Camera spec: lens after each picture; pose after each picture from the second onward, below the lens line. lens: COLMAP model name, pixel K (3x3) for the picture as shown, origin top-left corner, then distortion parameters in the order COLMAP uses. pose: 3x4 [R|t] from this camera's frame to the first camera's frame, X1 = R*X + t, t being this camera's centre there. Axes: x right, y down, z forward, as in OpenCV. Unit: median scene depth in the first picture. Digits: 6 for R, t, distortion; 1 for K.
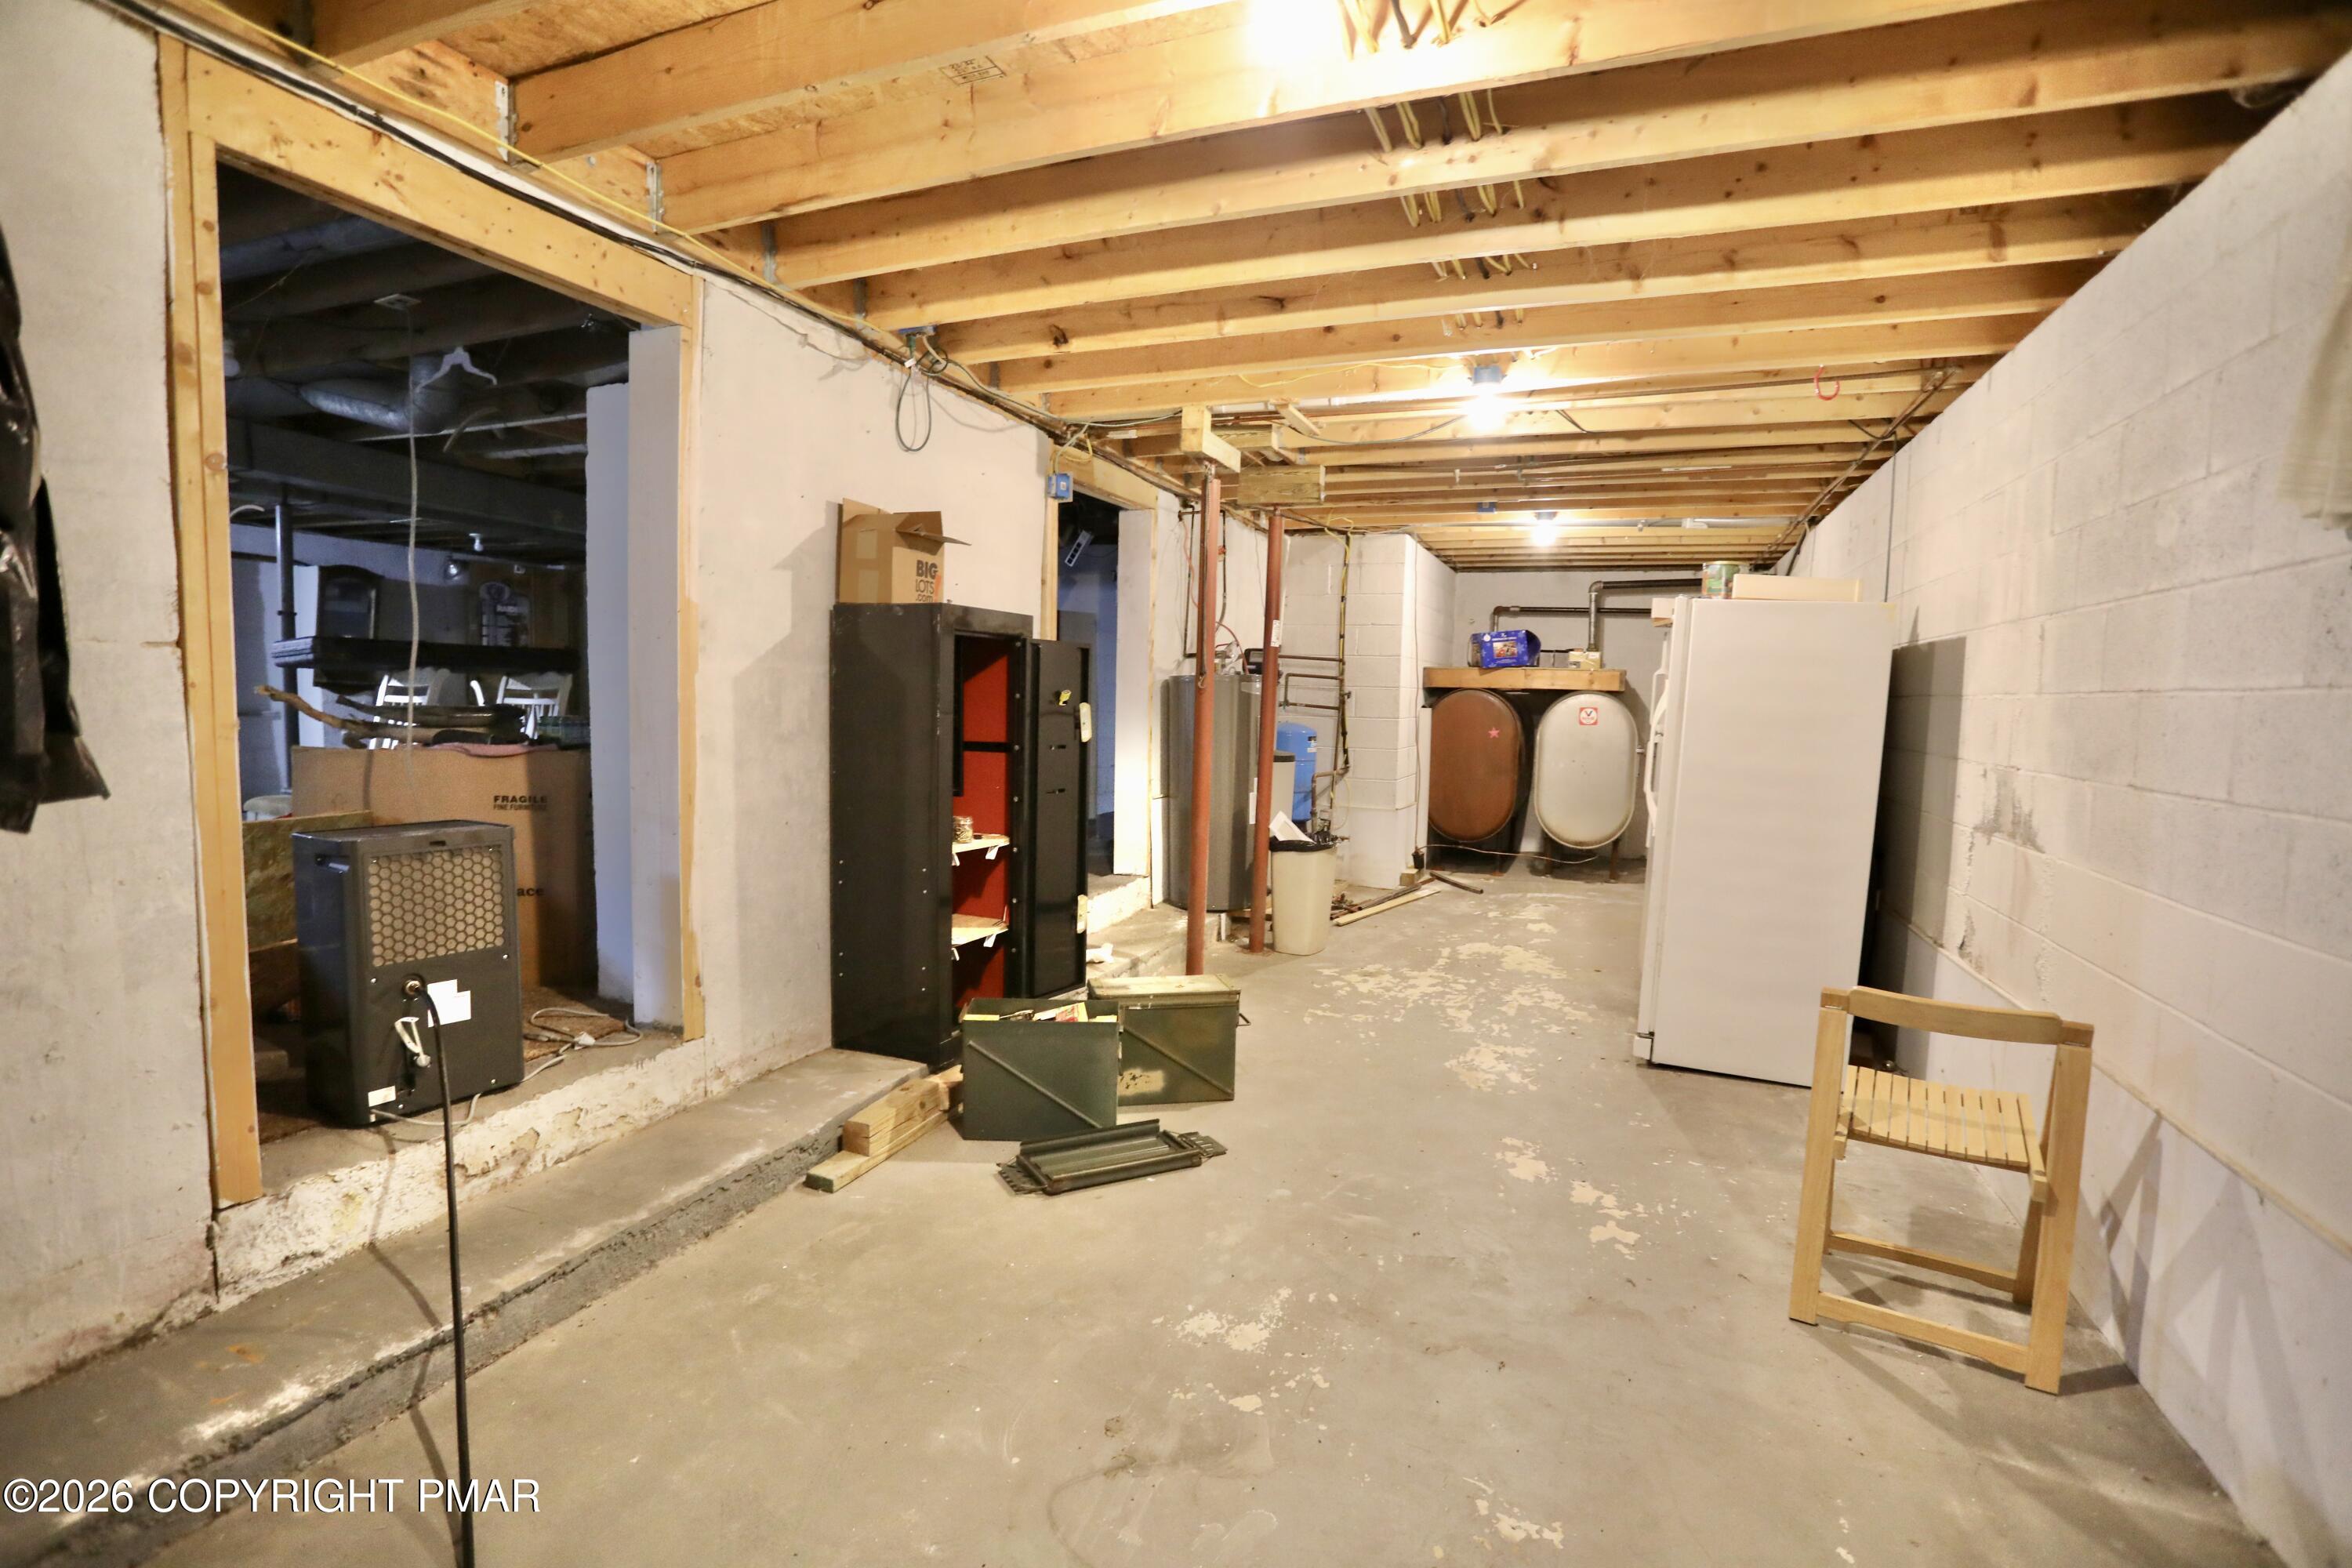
lens RADIAL K [[1124.0, 0, 1162.1], [0, 1124.0, 790.1], [0, 0, 1]] dist [-0.075881, 0.033082]
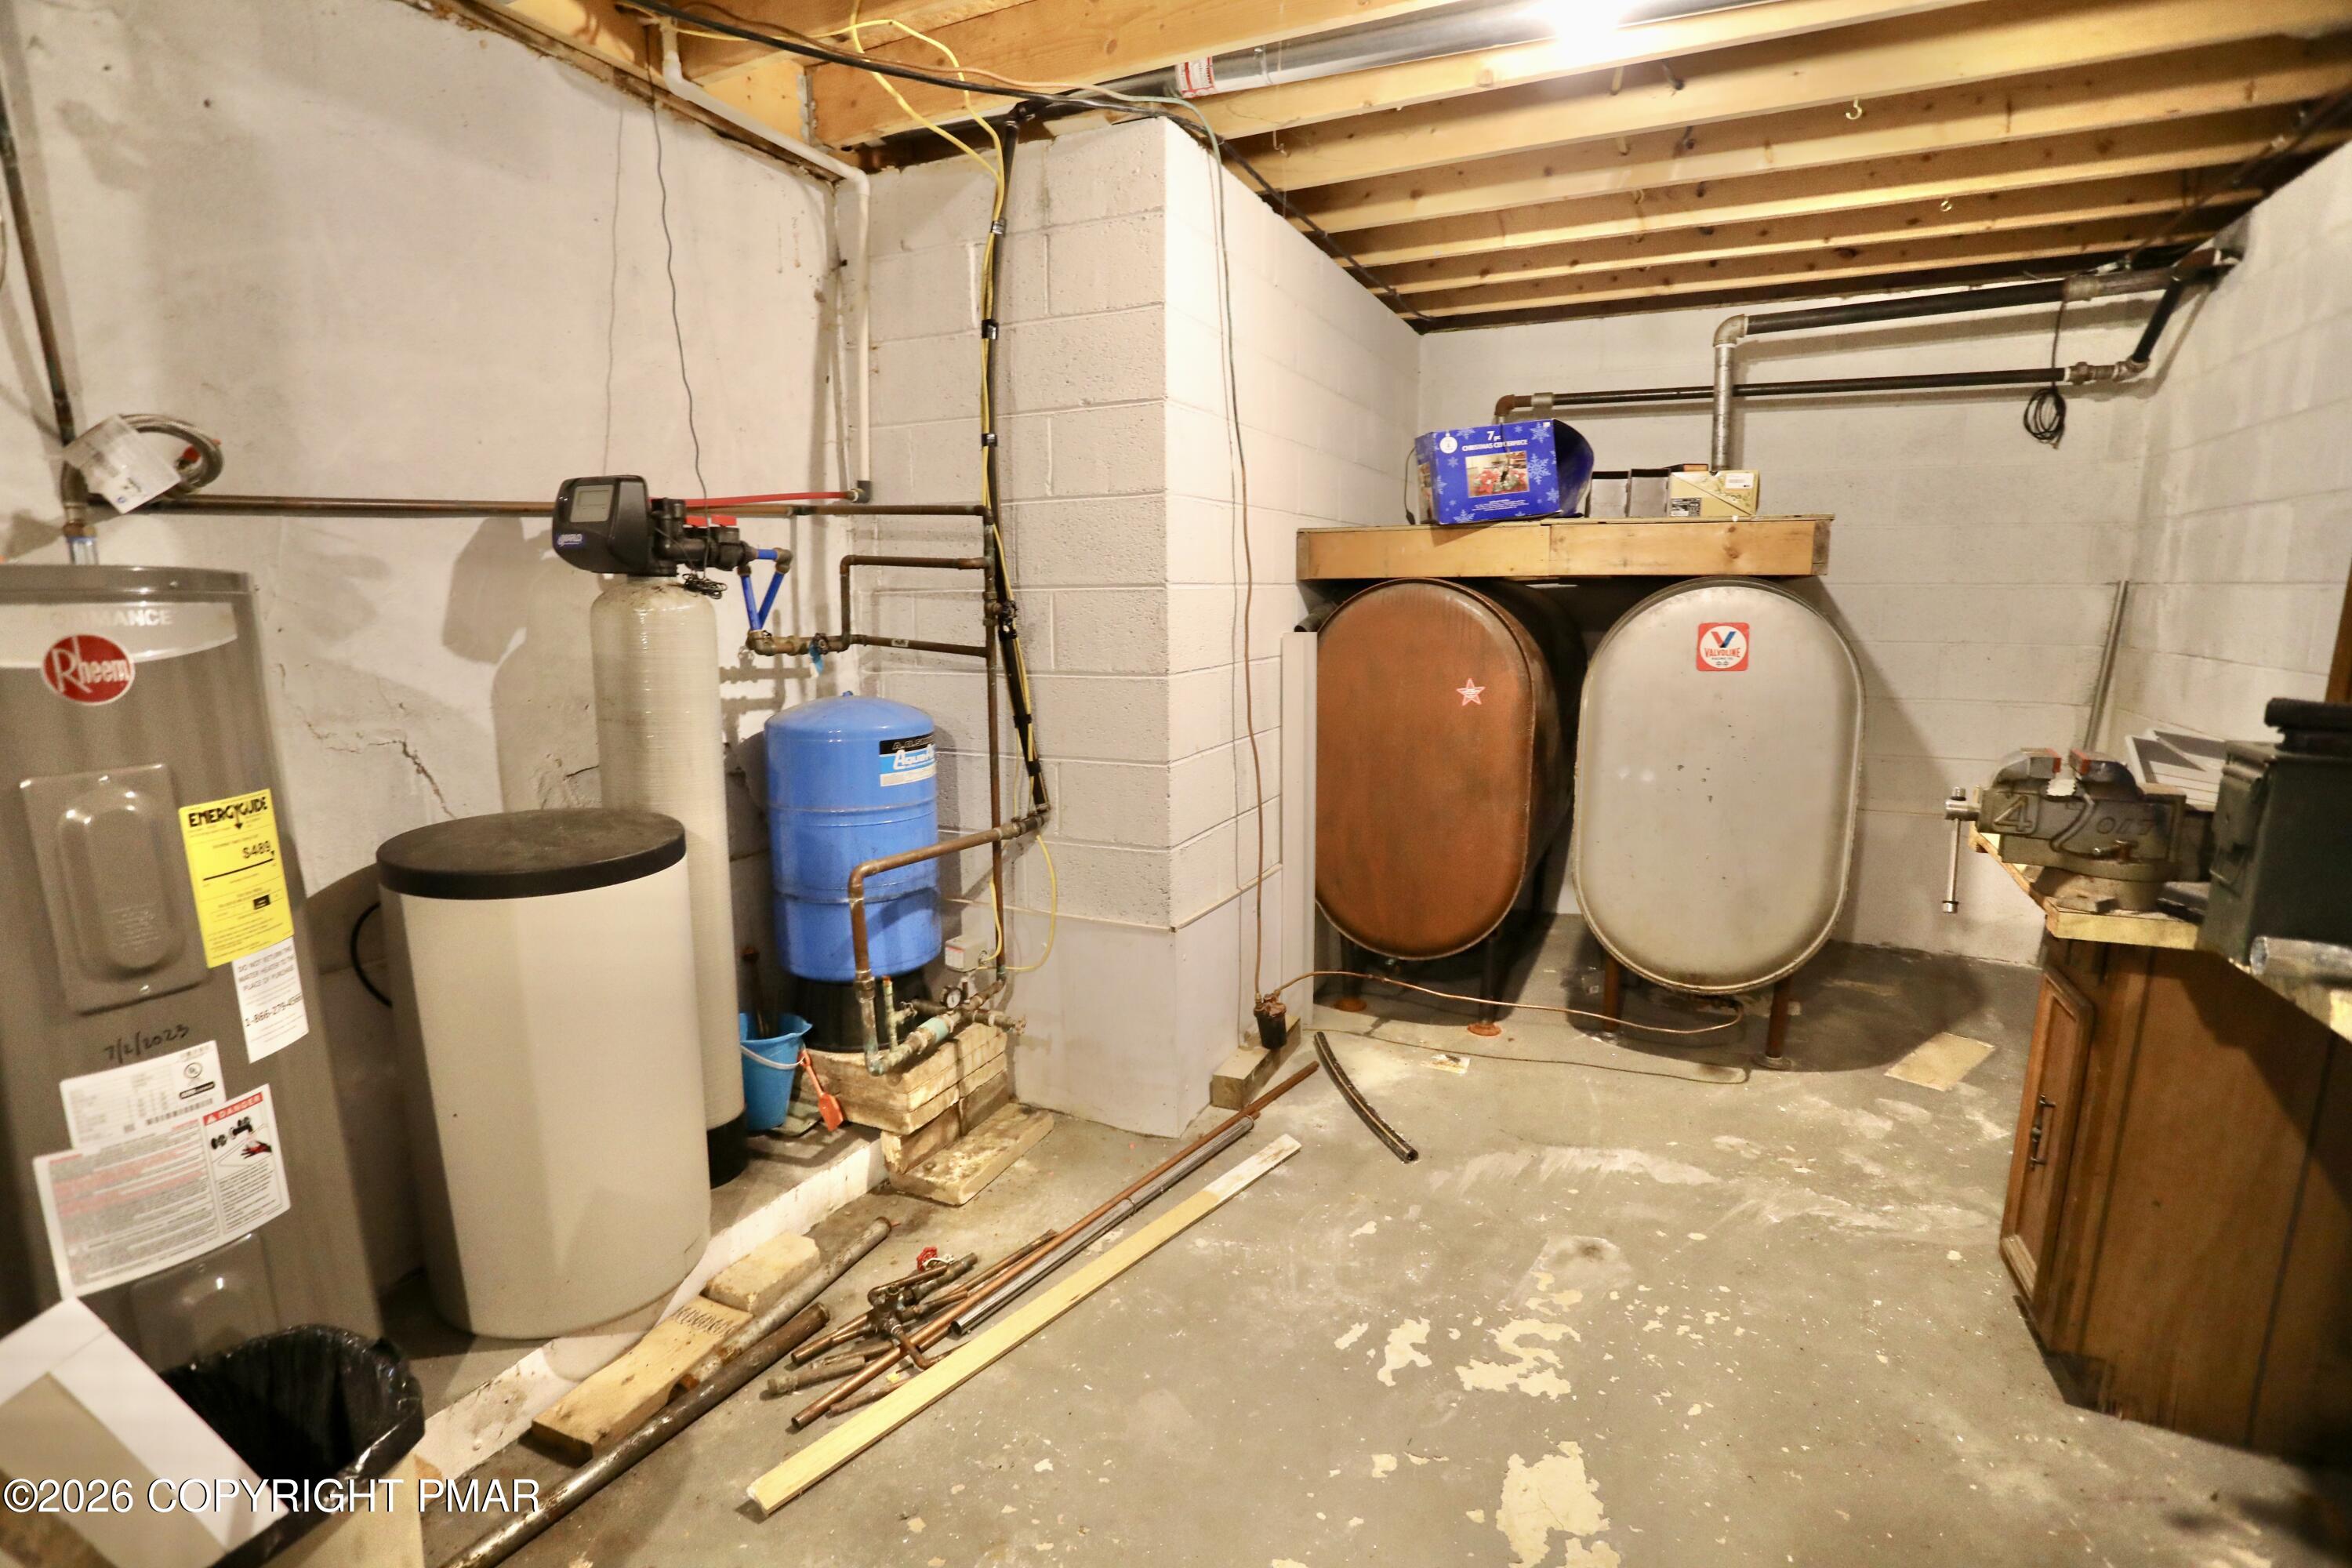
lens RADIAL K [[1124.0, 0, 1162.1], [0, 1124.0, 790.1], [0, 0, 1]] dist [-0.075881, 0.033082]
pose [[0.997603, -0.021709, -0.065702, 0.214190], [0.027419, 0.995806, 0.087287, -0.054417], [0.063531, -0.088879, 0.994014, 0.601472]]
